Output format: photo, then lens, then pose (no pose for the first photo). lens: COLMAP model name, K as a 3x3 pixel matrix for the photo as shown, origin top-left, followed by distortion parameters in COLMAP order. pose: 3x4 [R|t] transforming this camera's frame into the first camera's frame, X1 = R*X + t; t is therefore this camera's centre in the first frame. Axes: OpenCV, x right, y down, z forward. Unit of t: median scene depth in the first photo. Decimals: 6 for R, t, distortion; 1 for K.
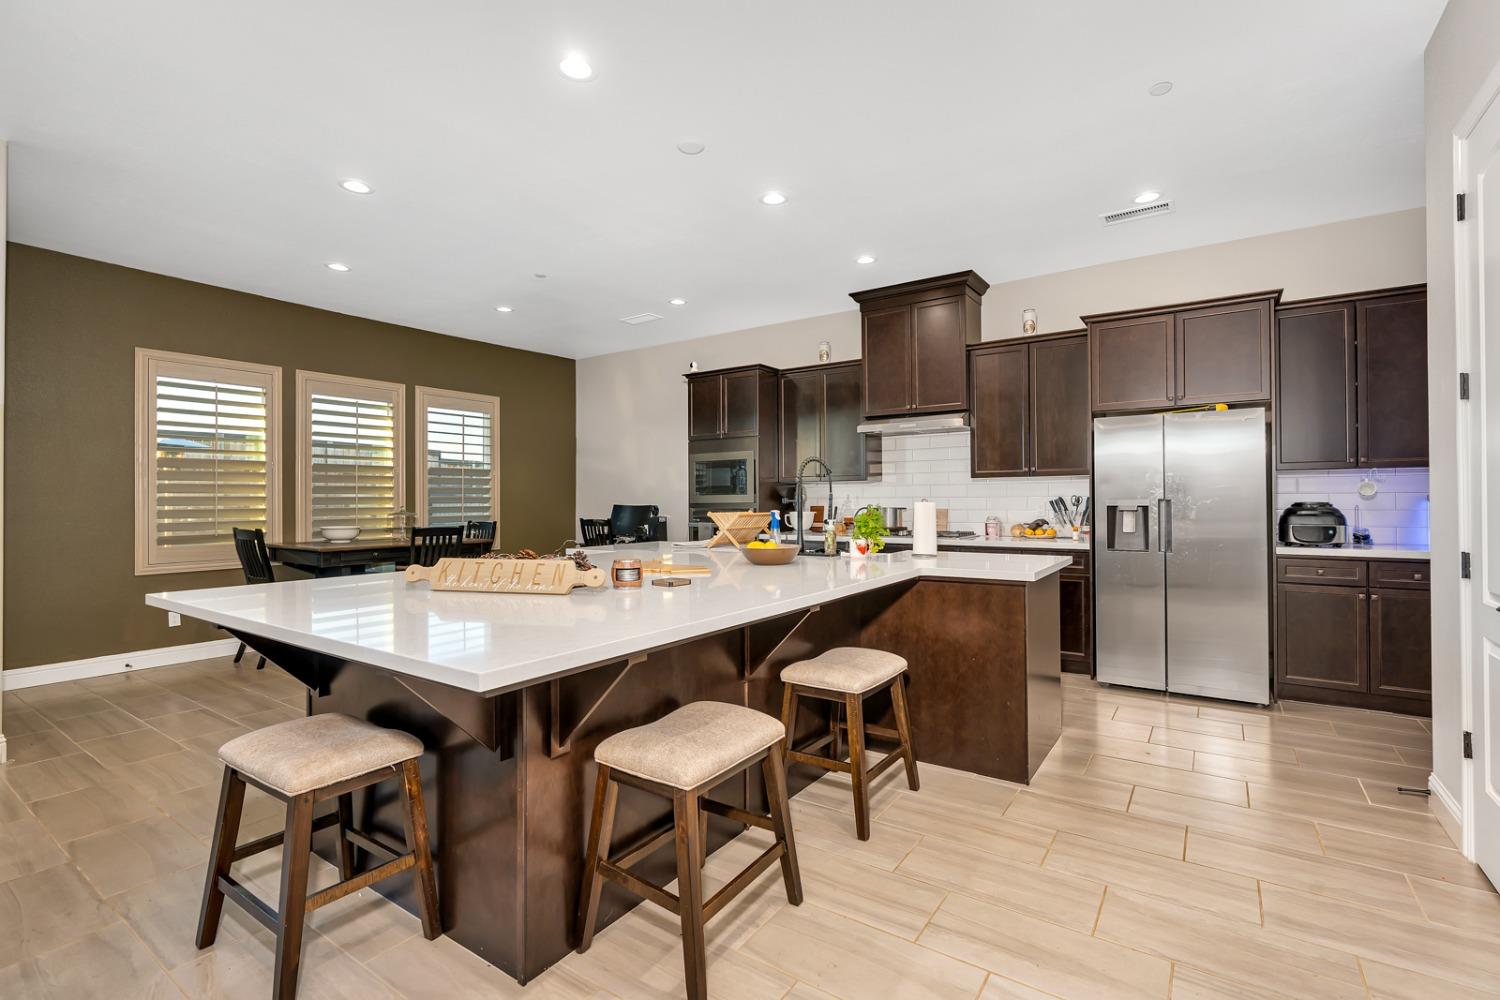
lens RADIAL K [[683.0, 0, 755.6], [0, 683.0, 498.9], [0, 0, 1]] dist [-0.009902, 0.001287]
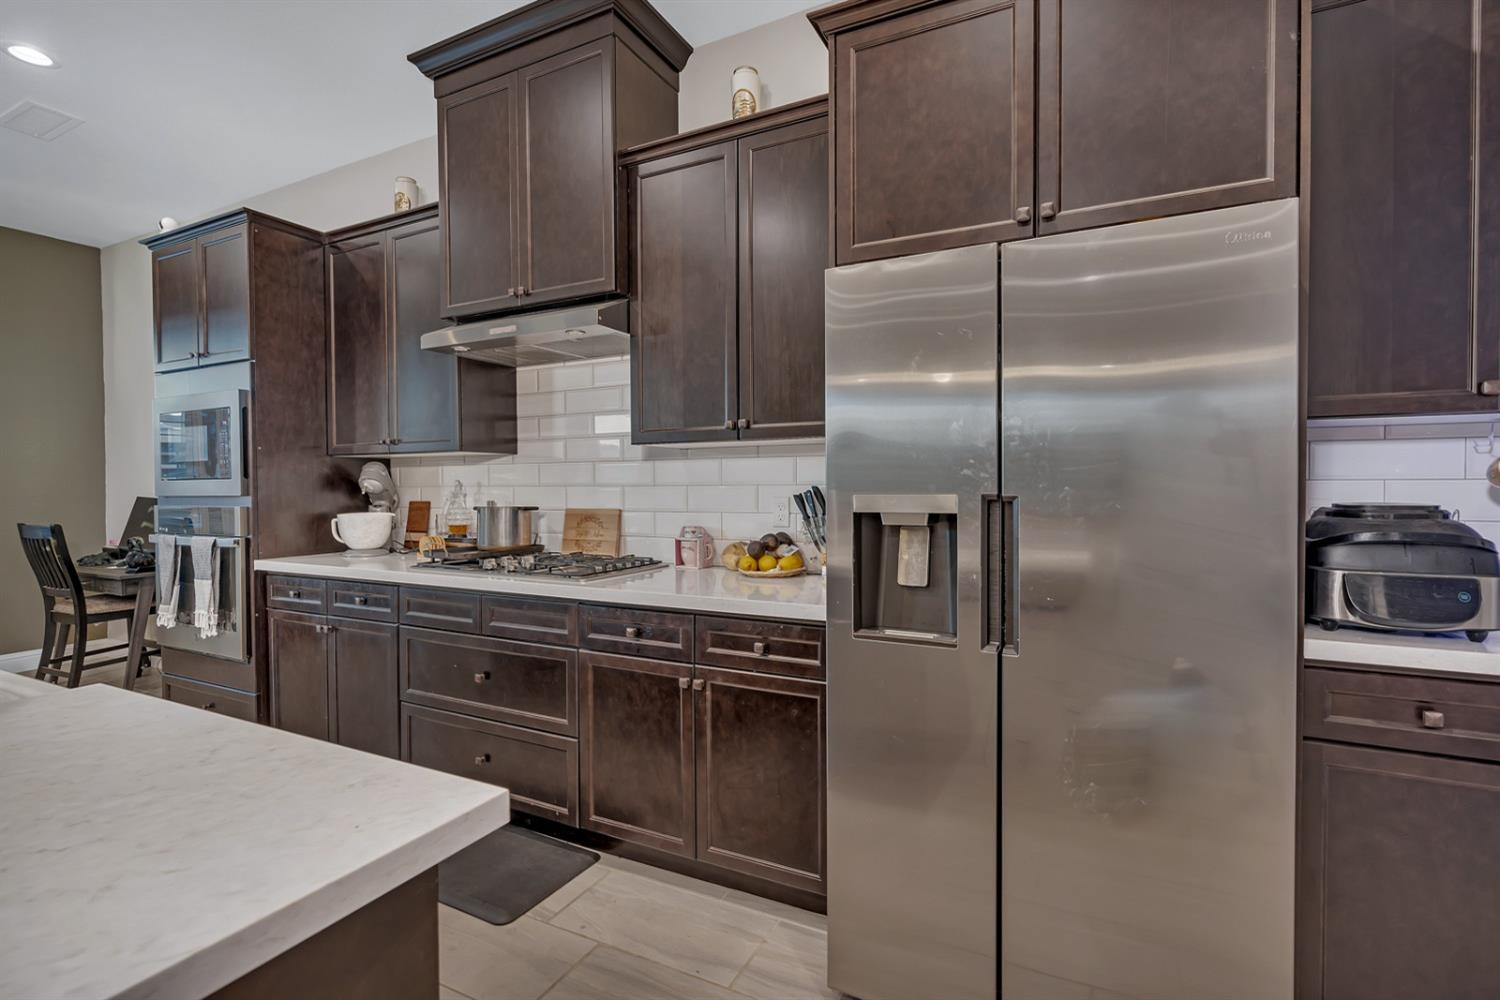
lens RADIAL K [[698.2, 0, 755.7], [0, 698.2, 499.7], [0, 0, 1]] dist [-0.002823, 0.000080]
pose [[0.990837, -0.001614, 0.135055, 0.322399], [-0.001560, 0.999725, 0.023391, -0.004576], [-0.135055, -0.023387, 0.990562, 0.499505]]
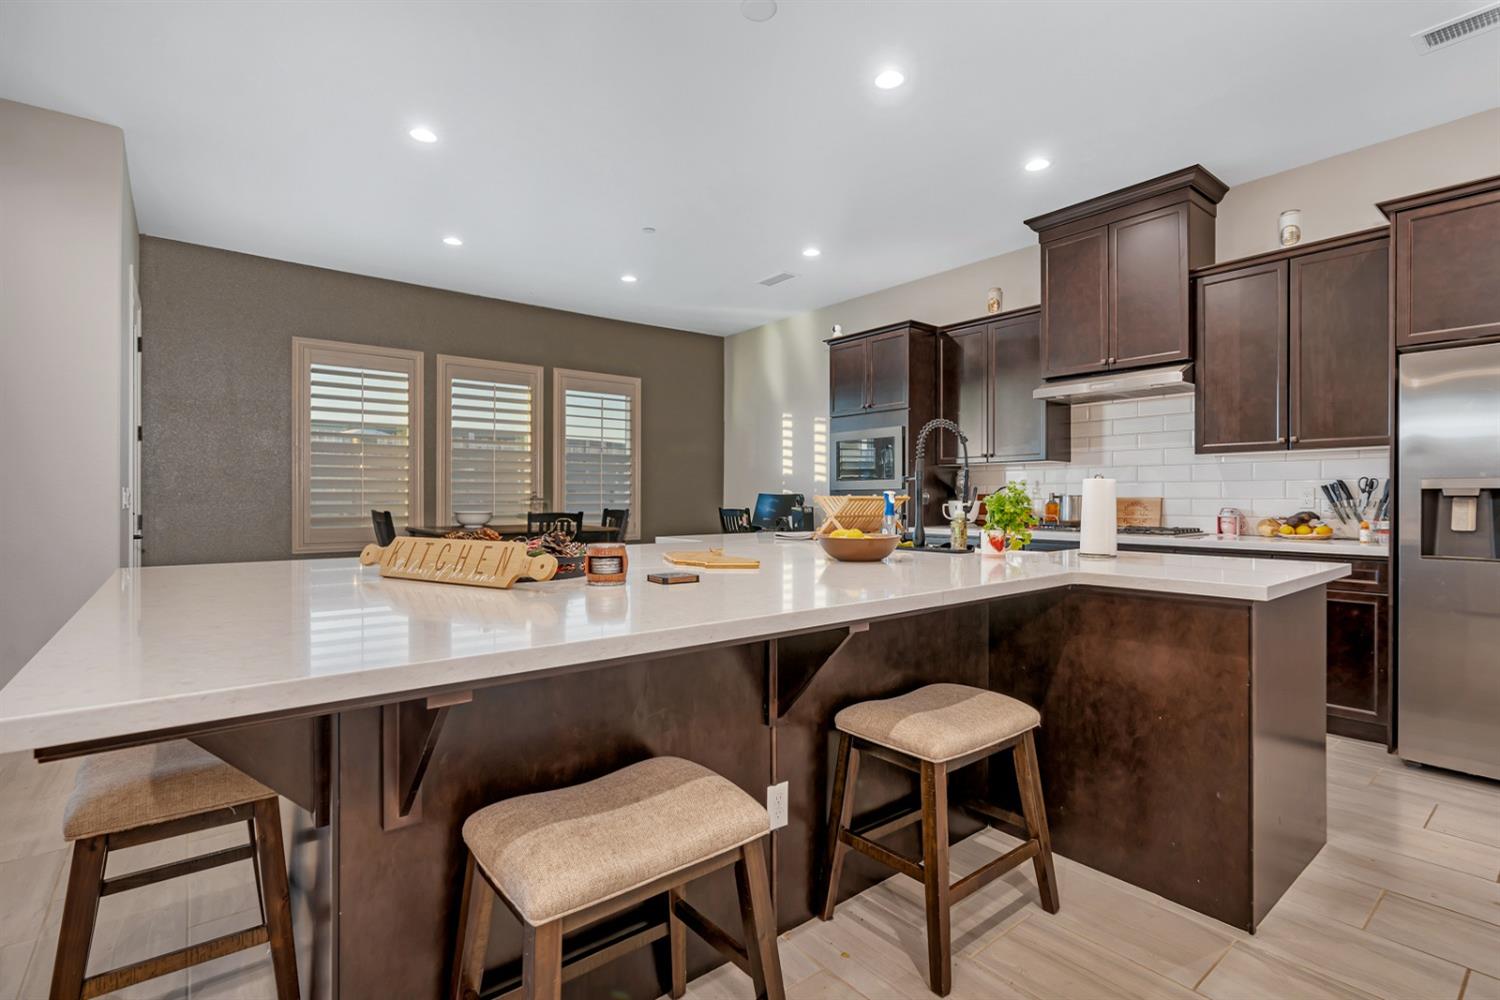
lens RADIAL K [[707.0, 0, 754.6], [0, 707.0, 502.8], [0, 0, 1]] dist [-0.004827, 0.000527]
pose [[0.959180, 0.009268, -0.282645, 0.074998], [-0.006247, 0.999913, 0.011589, 0.014835], [0.282728, -0.009350, 0.959155, 0.138298]]
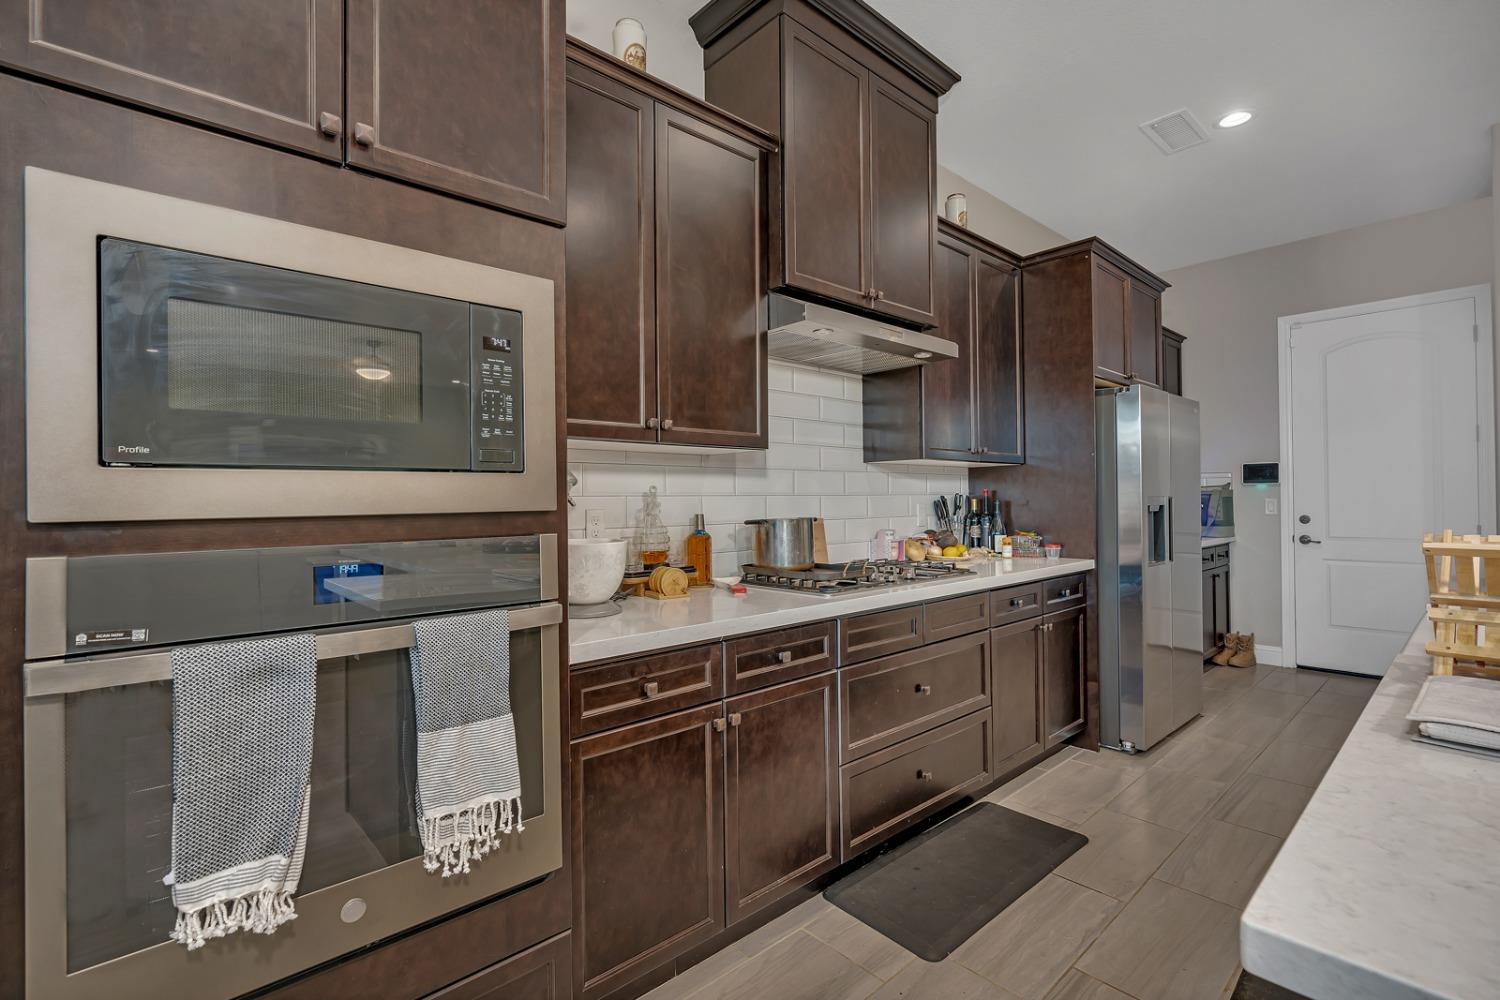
lens RADIAL K [[684.0, 0, 754.7], [0, 684.0, 499.6], [0, 0, 1]] dist [0.000045, 0.000397]
pose [[0.234468, 0.005572, 0.972108, -0.228568], [0.004664, 0.999966, -0.006856, 0.004166], [-0.972113, 0.006141, 0.234434, 0.966146]]
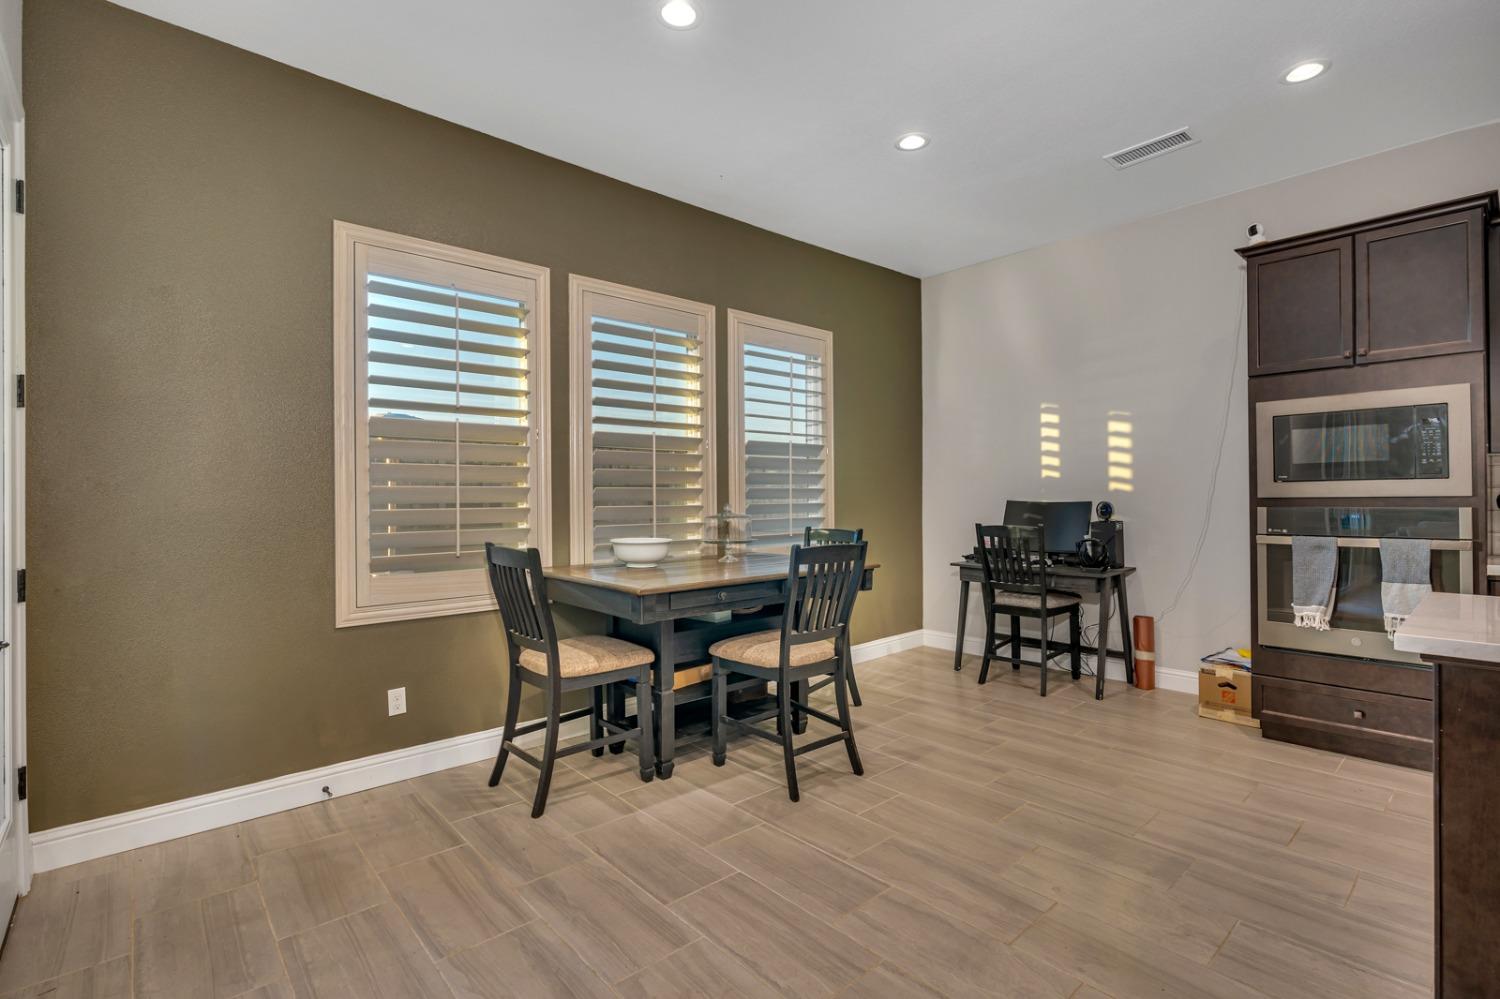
lens RADIAL K [[706.7, 0, 751.3], [0, 706.7, 495.2], [0, 0, 1]] dist [-0.001970, 0.000222]
pose [[0.972430, -0.003093, -0.233176, -0.400864], [0.003739, 0.999990, 0.002328, 0.002346], [0.233166, -0.003136, 0.972432, 0.461652]]
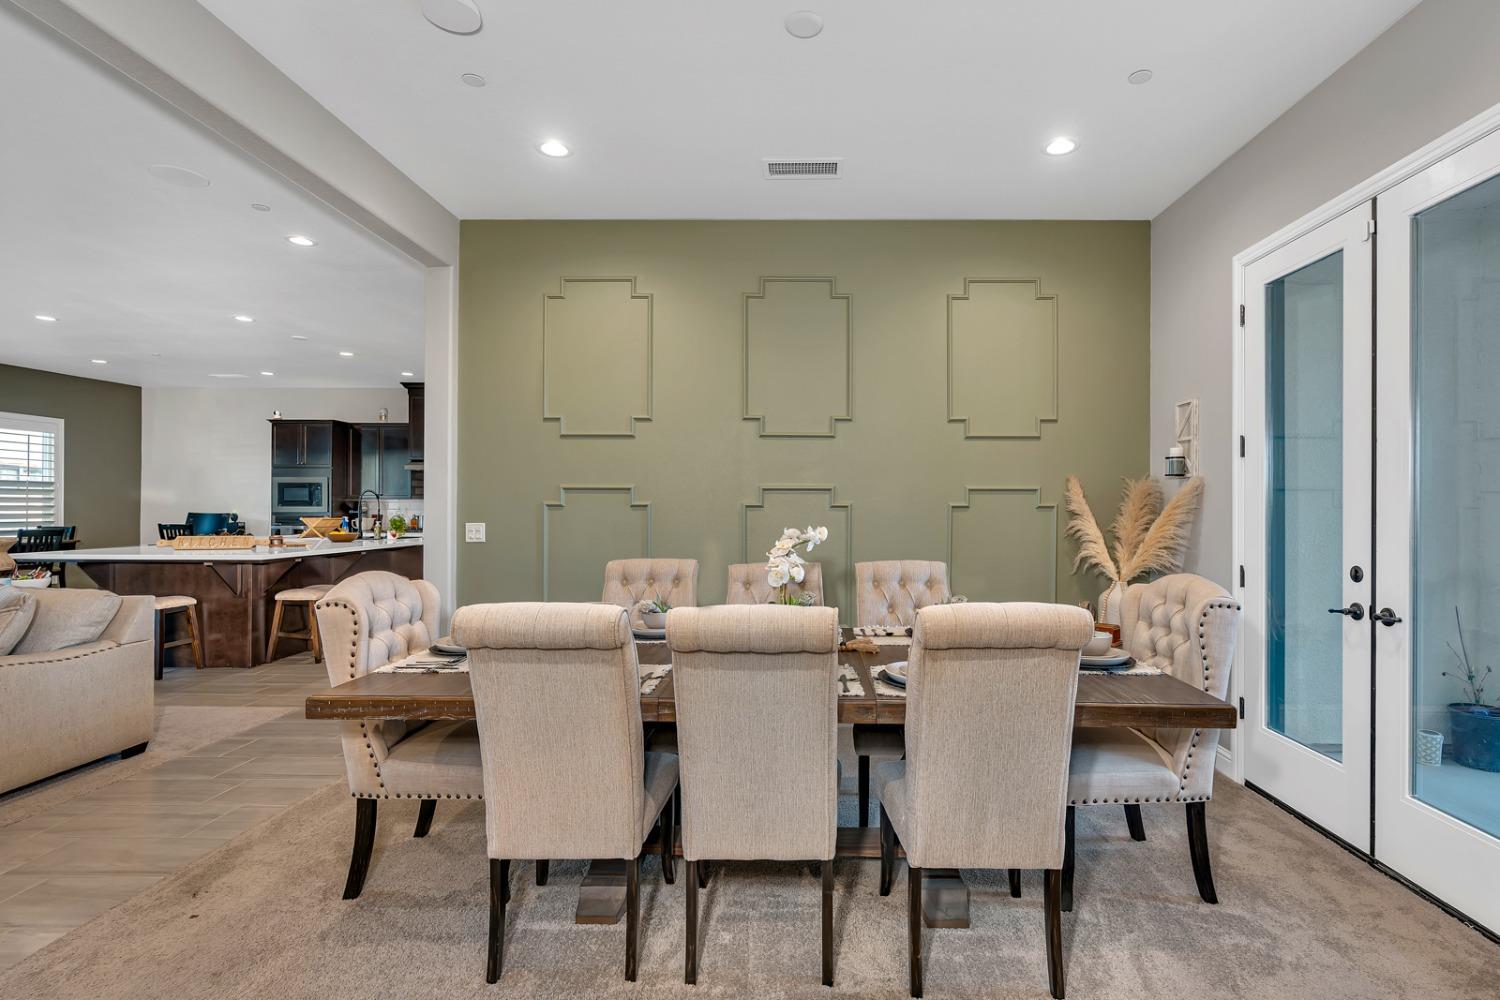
lens RADIAL K [[692.0, 0, 774.9], [0, 692.0, 507.9], [0, 0, 1]] dist [-0.000420, 0.000246]
pose [[0.831202, 0.010003, 0.555881, -0.033155], [-0.010732, 0.999941, -0.001947, -0.012527], [-0.555867, -0.004347, 0.831260, -0.880061]]
